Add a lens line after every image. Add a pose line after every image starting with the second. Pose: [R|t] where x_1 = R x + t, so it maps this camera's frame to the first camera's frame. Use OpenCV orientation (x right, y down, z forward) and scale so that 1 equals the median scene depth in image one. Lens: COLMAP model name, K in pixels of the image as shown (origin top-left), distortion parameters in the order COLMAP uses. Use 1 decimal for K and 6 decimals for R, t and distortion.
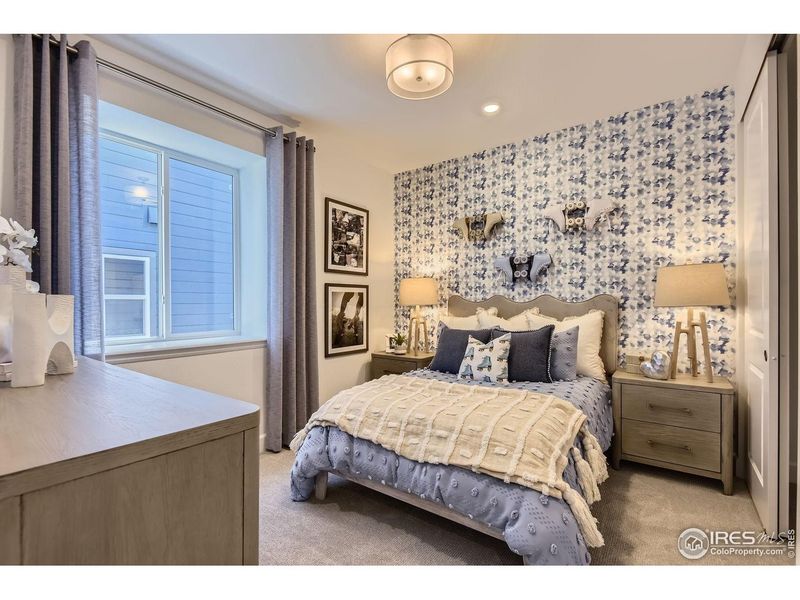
lens RADIAL K [[374.0, 0, 400.1], [0, 374.0, 303.3], [0, 0, 1]] dist [-0.005370, -0.003445]
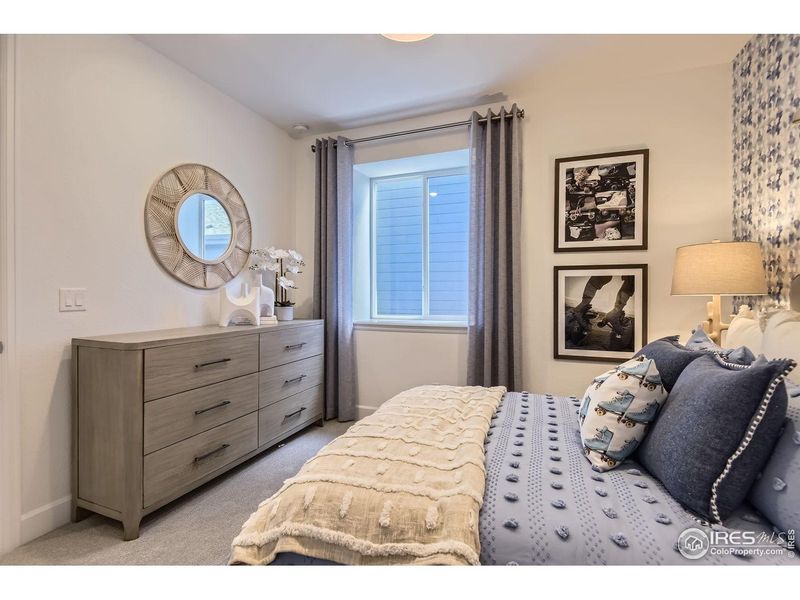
lens RADIAL K [[374.0, 0, 400.1], [0, 374.0, 295.9], [0, 0, 1]] dist [-0.005370, -0.003445]
pose [[0.256574, 0.010852, -0.966464, 0.463050], [-0.001567, 0.999940, 0.010812, 0.001852], [0.966523, -0.001260, 0.256576, 0.439722]]
